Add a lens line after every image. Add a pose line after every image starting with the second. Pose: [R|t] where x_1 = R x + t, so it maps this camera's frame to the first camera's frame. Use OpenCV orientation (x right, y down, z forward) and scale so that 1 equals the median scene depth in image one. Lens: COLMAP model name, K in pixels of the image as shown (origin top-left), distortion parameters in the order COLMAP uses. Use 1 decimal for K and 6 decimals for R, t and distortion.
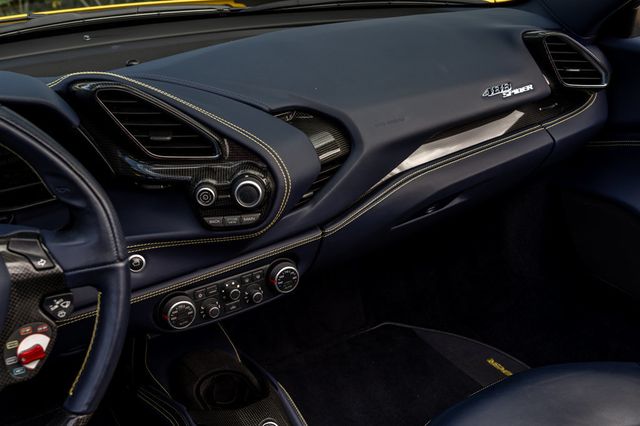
lens RADIAL K [[735.7, 0, 320.0], [0, 735.7, 213.0], [0, 0, 1]] dist [0.055185, -0.037284]
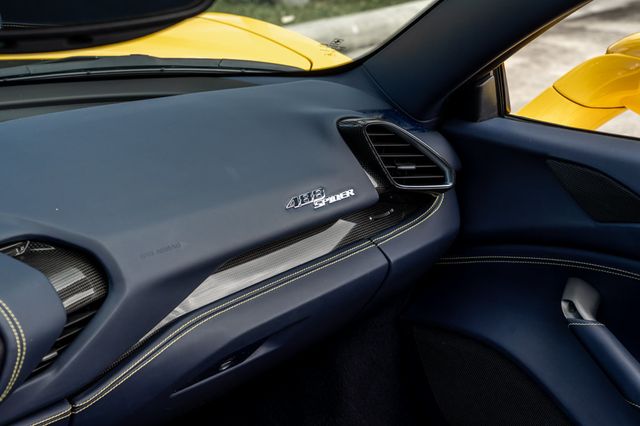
lens RADIAL K [[1276.7, 0, 320.0], [0, 1276.7, 213.0], [0, 0, 1]] dist [0.020645, -0.142366]
pose [[0.981593, -0.035453, 0.187664, 0.013404], [0.057240, 0.992060, -0.111980, -0.008350], [-0.182204, 0.120661, 0.975829, -0.290425]]
